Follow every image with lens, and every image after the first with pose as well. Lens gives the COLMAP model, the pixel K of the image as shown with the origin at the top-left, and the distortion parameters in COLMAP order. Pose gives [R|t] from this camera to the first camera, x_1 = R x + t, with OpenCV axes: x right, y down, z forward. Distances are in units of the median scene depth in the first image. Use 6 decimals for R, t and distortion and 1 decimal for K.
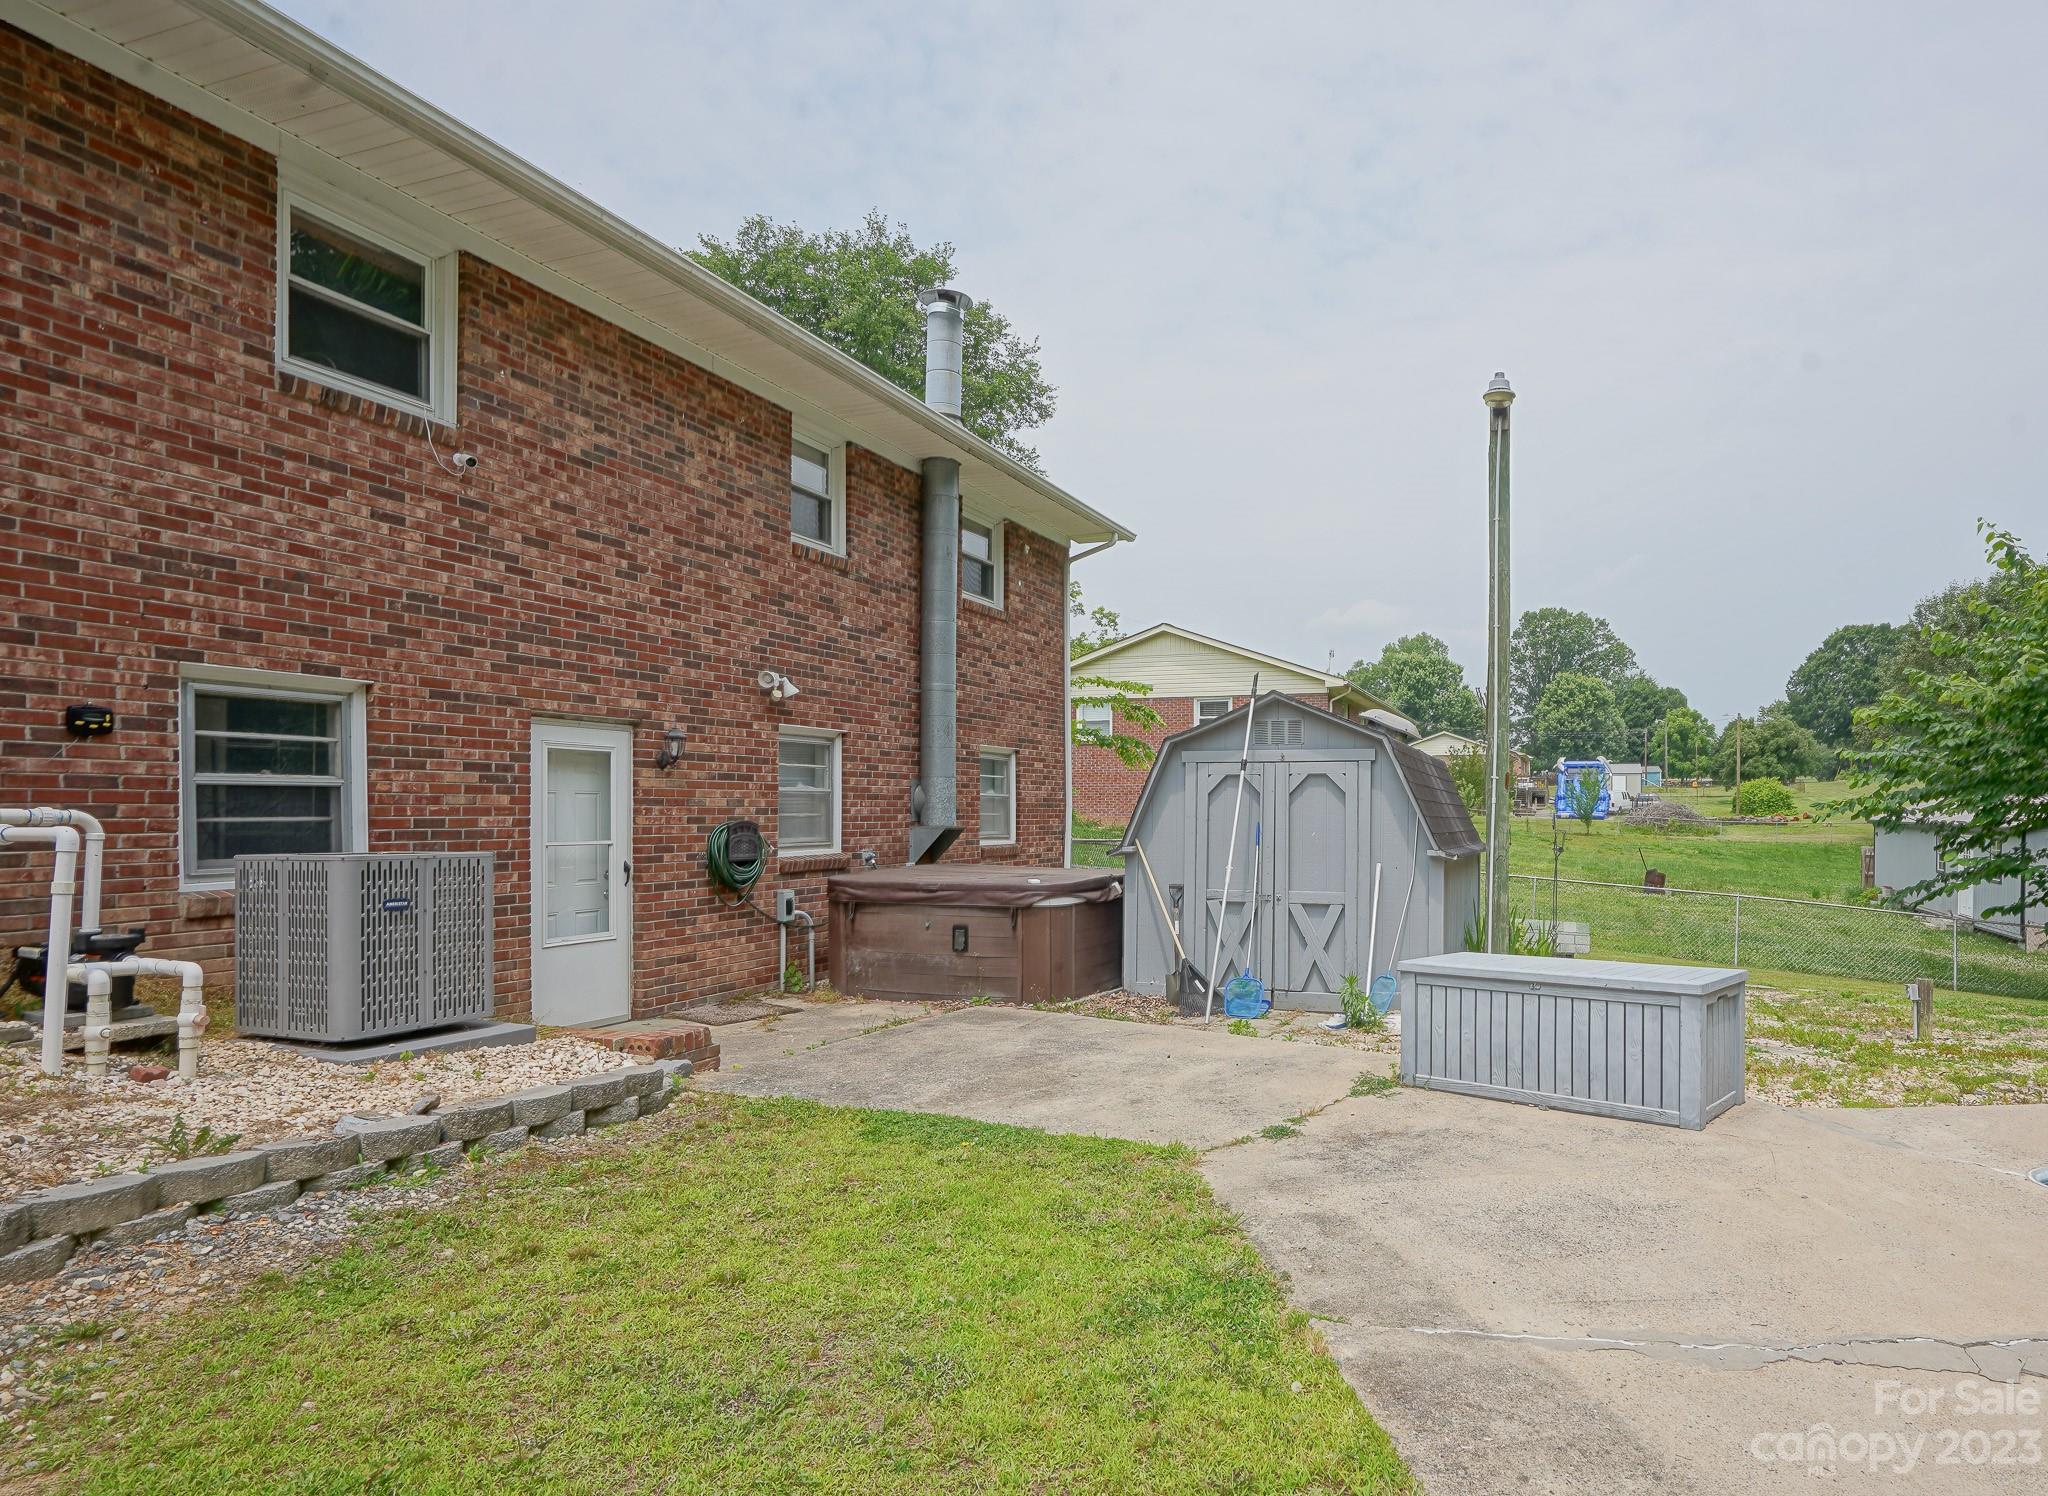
lens RADIAL K [[1138.7, 0, 1155.3], [0, 1138.7, 807.3], [0, 0, 1]] dist [-0.000112, 0.001644]
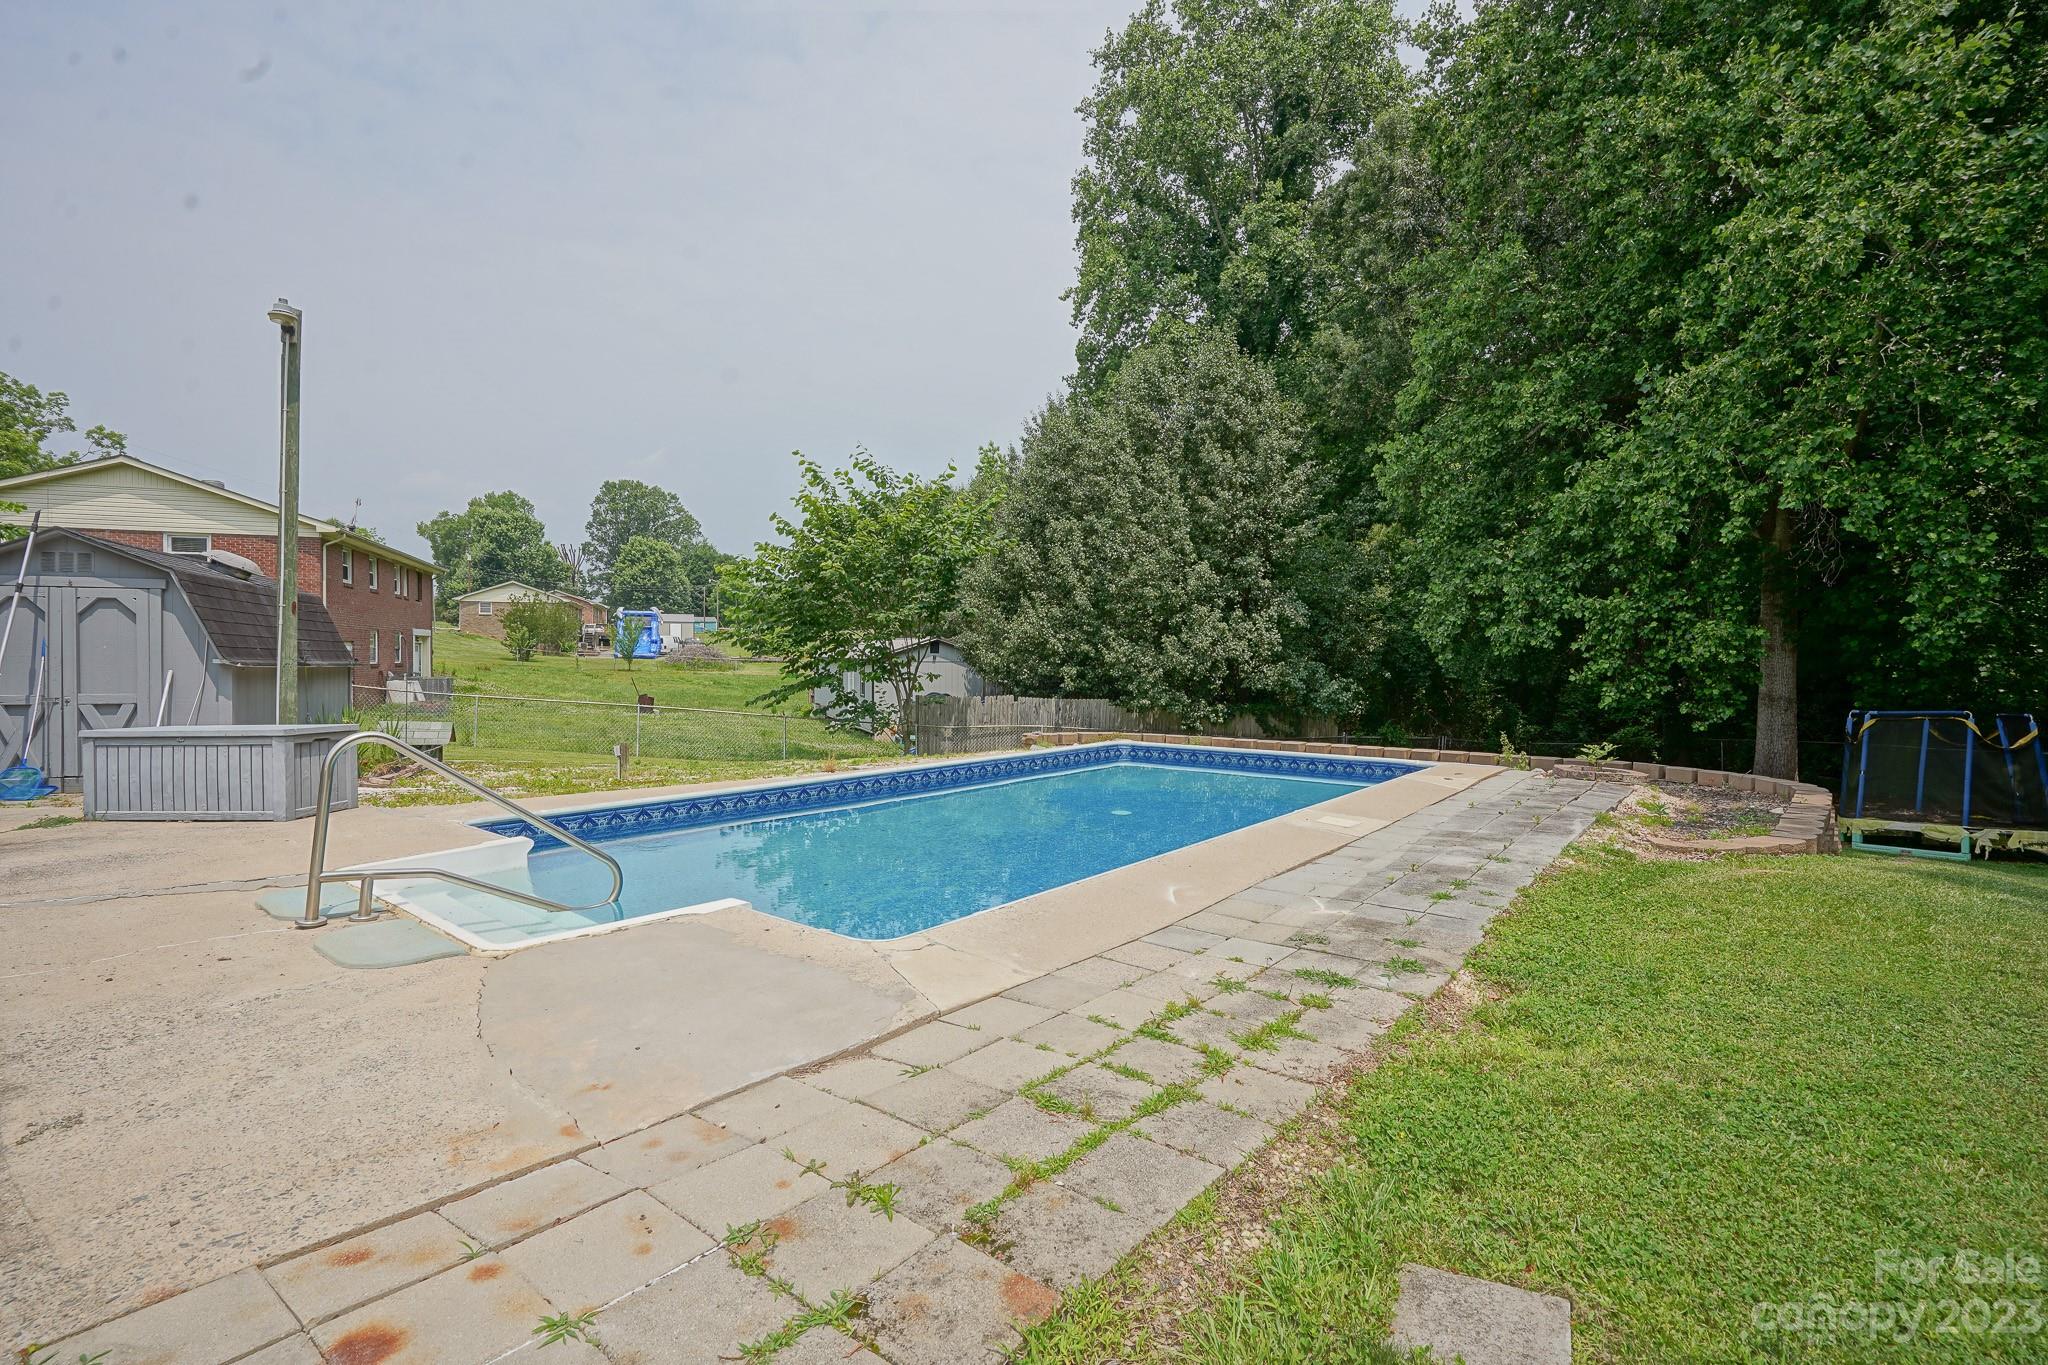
lens RADIAL K [[1053.4, 0, 1024.0], [0, 1053.4, 682.5], [0, 0, 1]] dist [0.001125, 0.042816]
pose [[0.833008, -0.009207, 0.553184, 0.089259], [-0.003228, 0.999764, 0.021501, 0.009219], [-0.553251, -0.019697, 0.832782, -0.142526]]
